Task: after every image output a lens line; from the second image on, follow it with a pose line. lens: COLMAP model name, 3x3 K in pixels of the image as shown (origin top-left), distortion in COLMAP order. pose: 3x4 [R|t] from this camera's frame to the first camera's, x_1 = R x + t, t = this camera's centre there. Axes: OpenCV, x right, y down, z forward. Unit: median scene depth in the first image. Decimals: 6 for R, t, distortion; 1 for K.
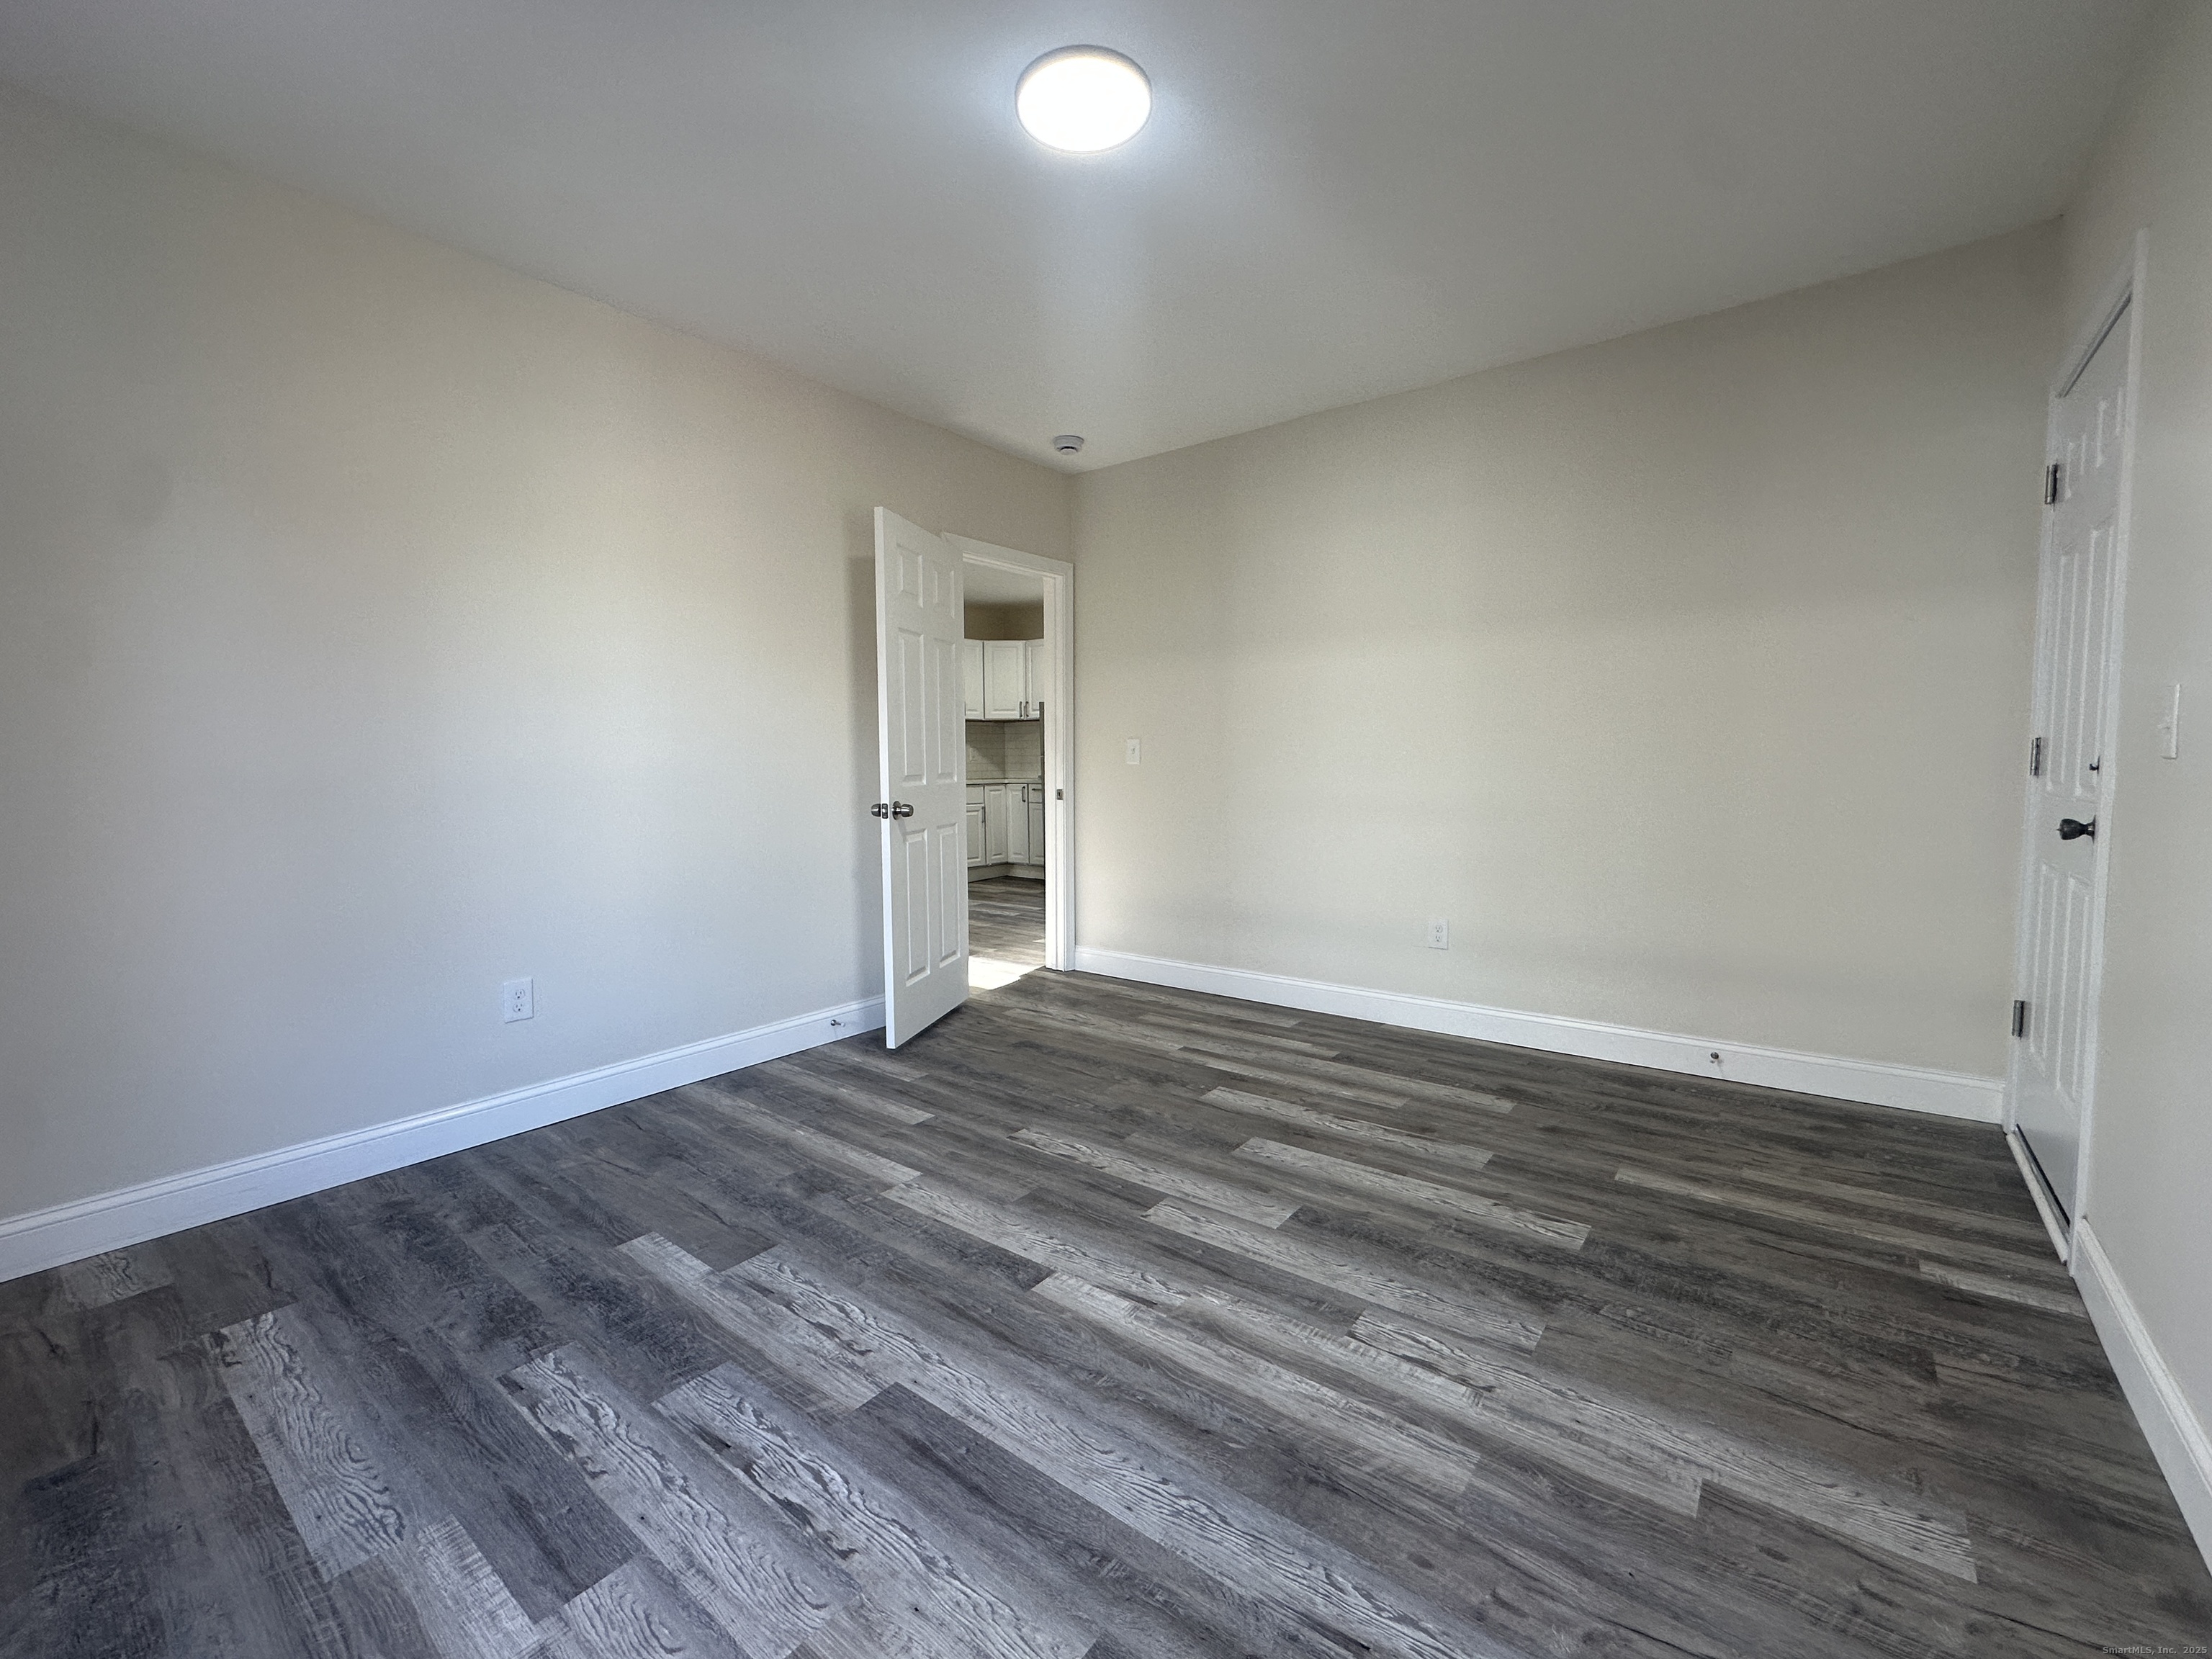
lens RADIAL K [[924.5, 0, 1107.9], [0, 924.5, 828.0], [0, 0, 1]] dist [-0.004594, 0.001584]
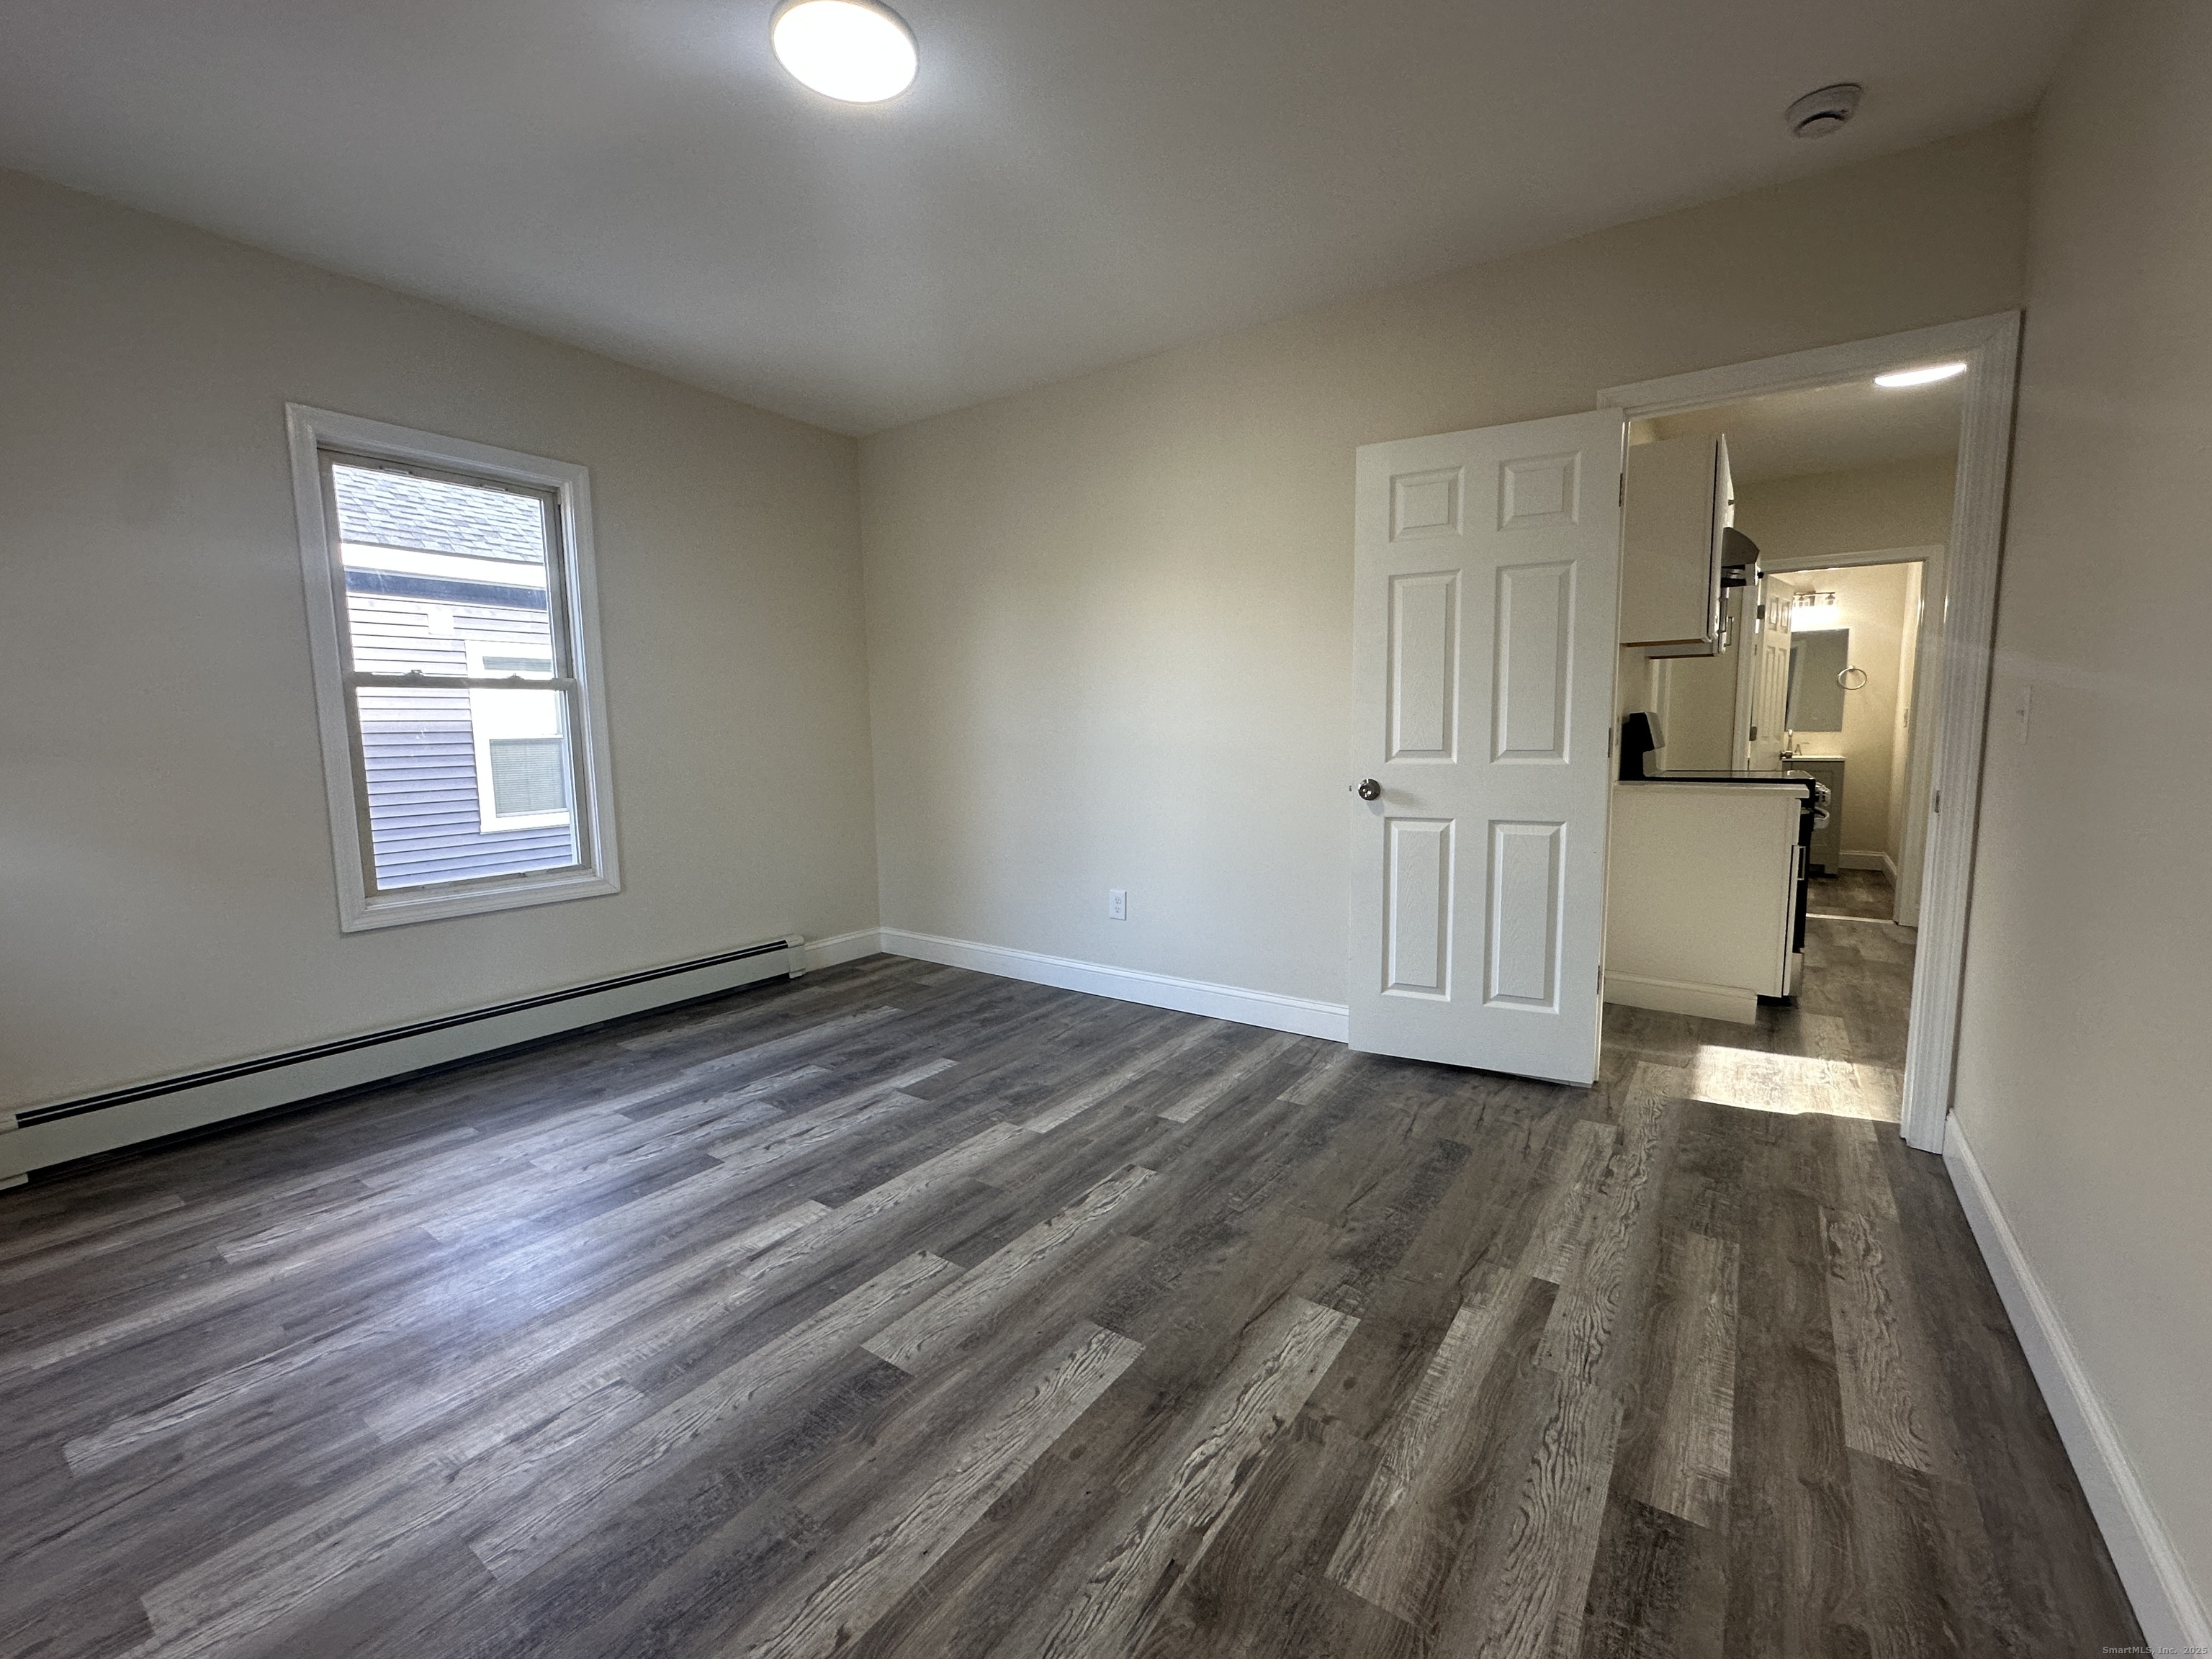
lens RADIAL K [[924.5, 0, 1107.9], [0, 924.5, 828.0], [0, 0, 1]] dist [-0.004594, 0.001584]
pose [[0.046258, 0.116099, -0.992160, 0.843448], [-0.064944, 0.991471, 0.112990, -0.097600], [0.996816, 0.059208, 0.053404, 1.047334]]
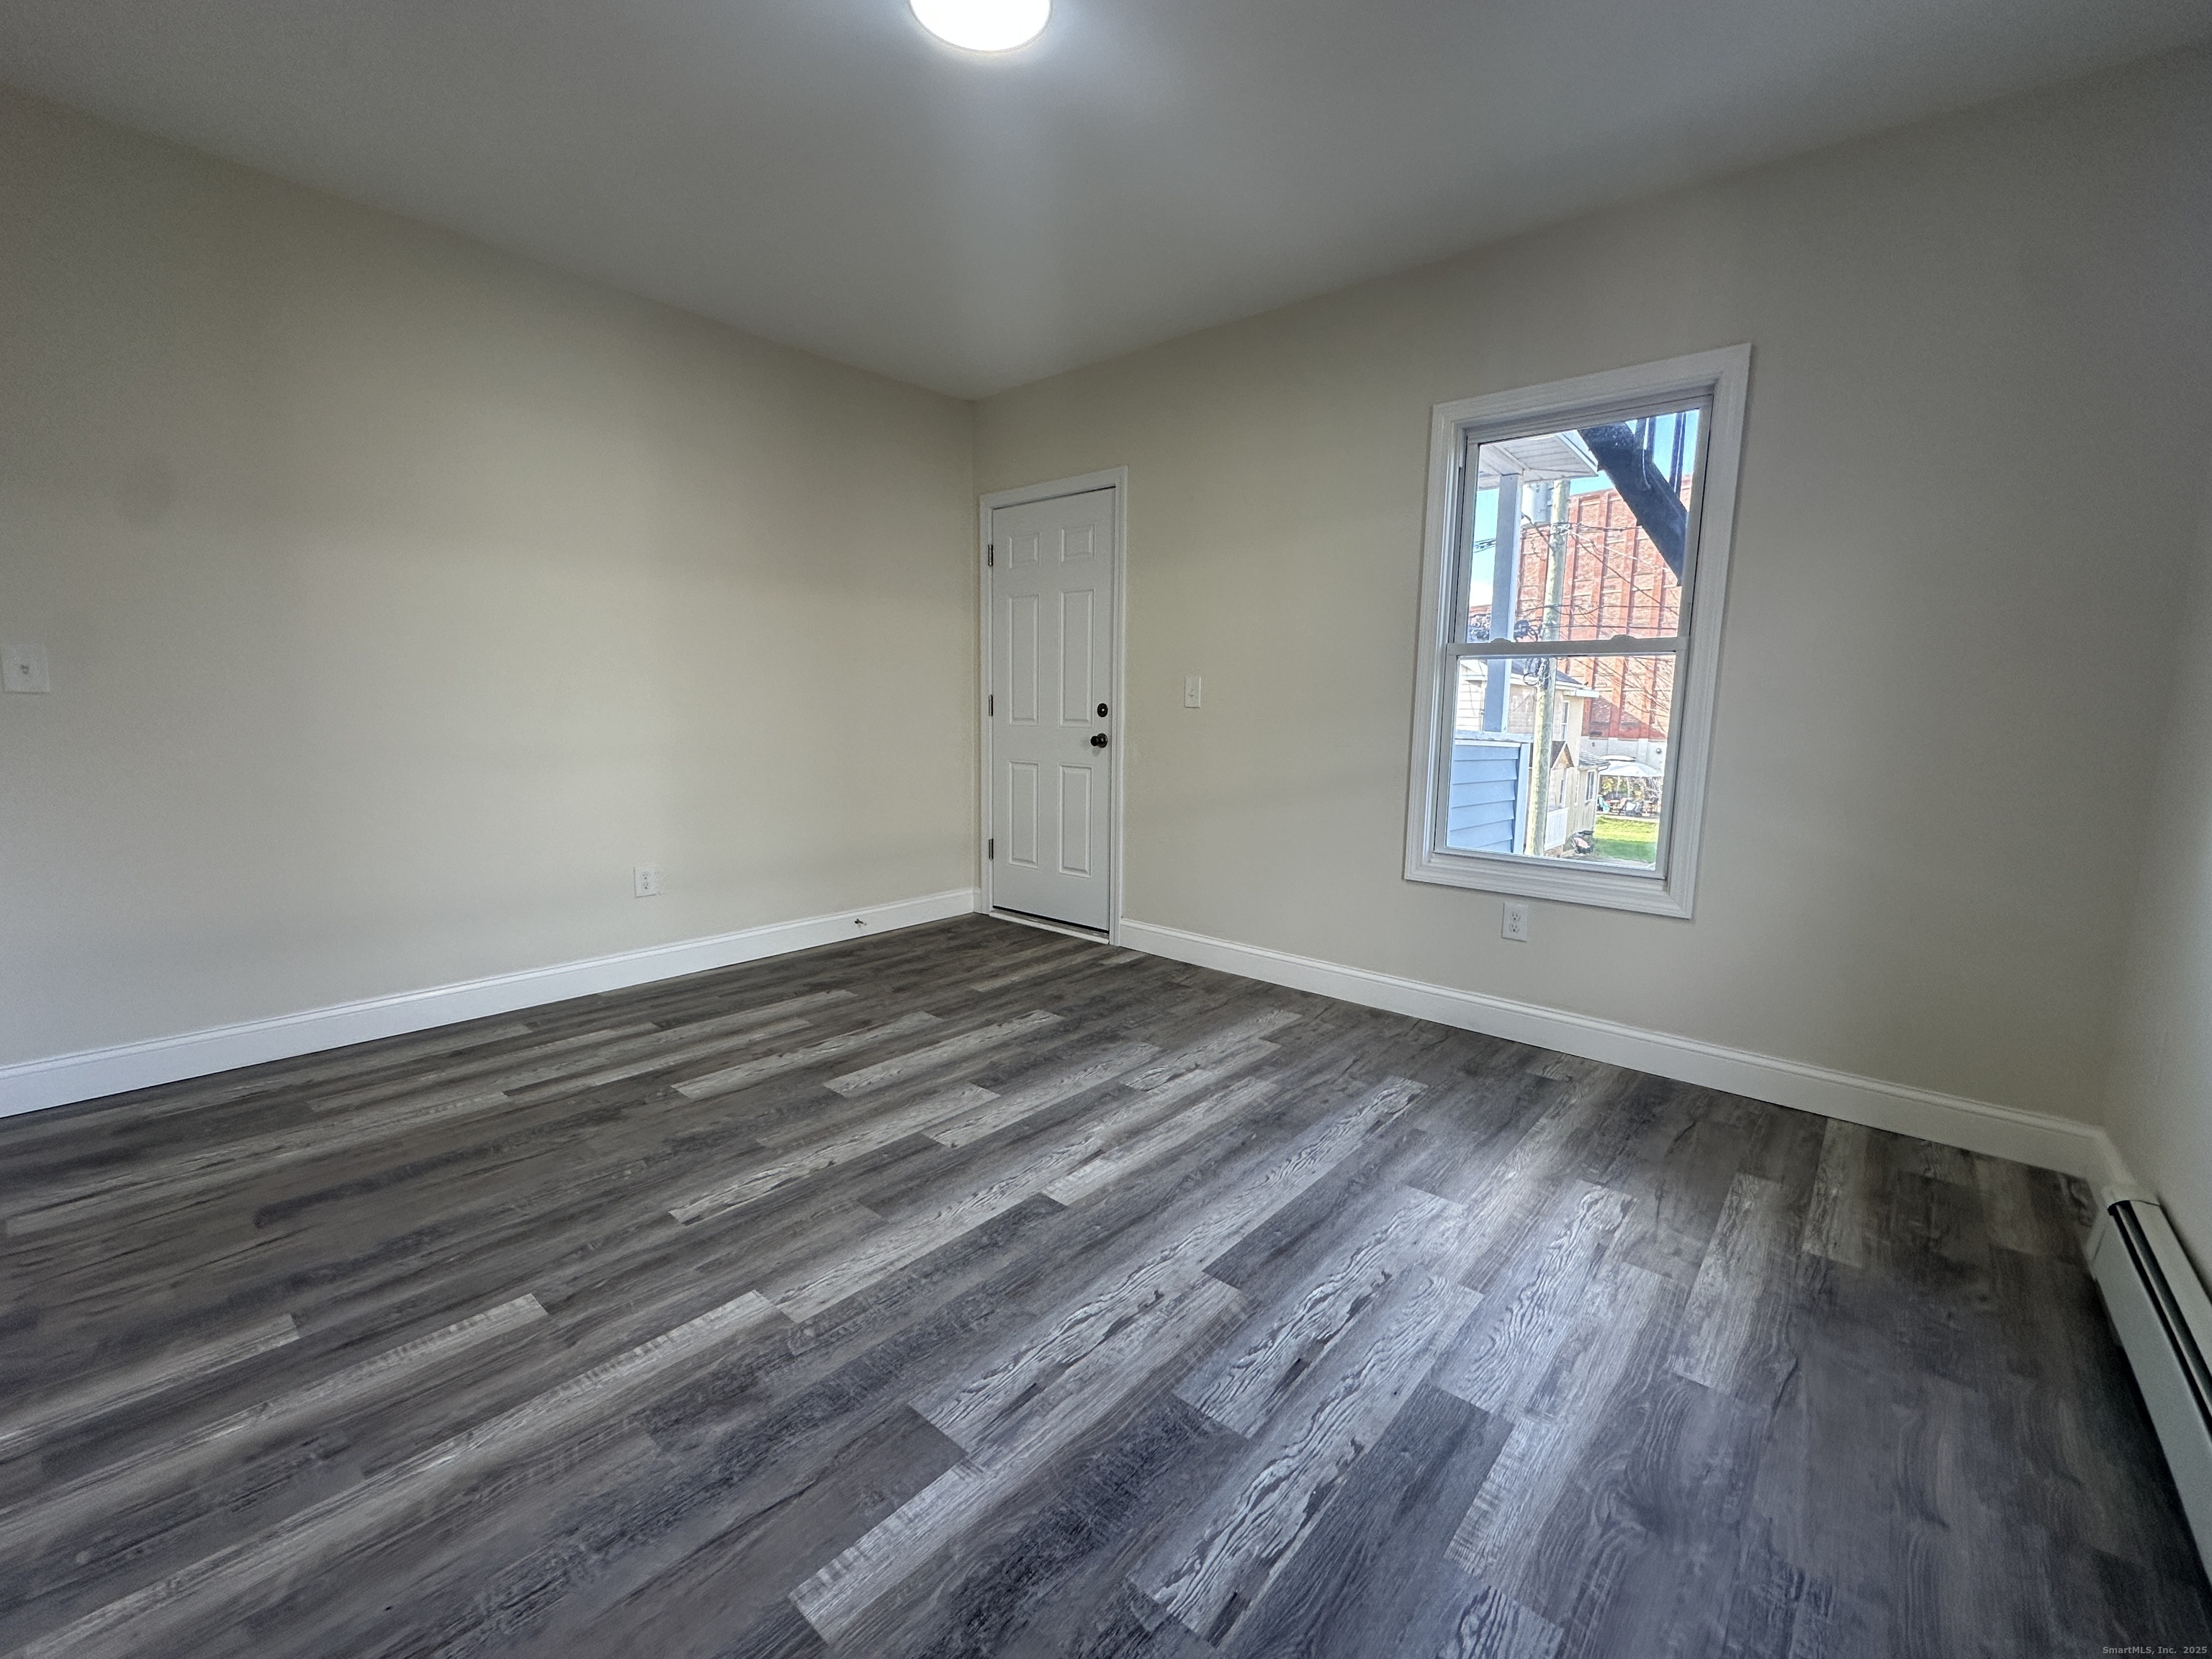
lens RADIAL K [[924.5, 0, 1107.9], [0, 924.5, 828.0], [0, 0, 1]] dist [-0.004594, 0.001584]
pose [[0.051382, -0.119755, 0.991473, -0.875412], [0.058973, 0.991416, 0.116692, -0.037334], [-0.996936, 0.052474, 0.058003, 0.711210]]
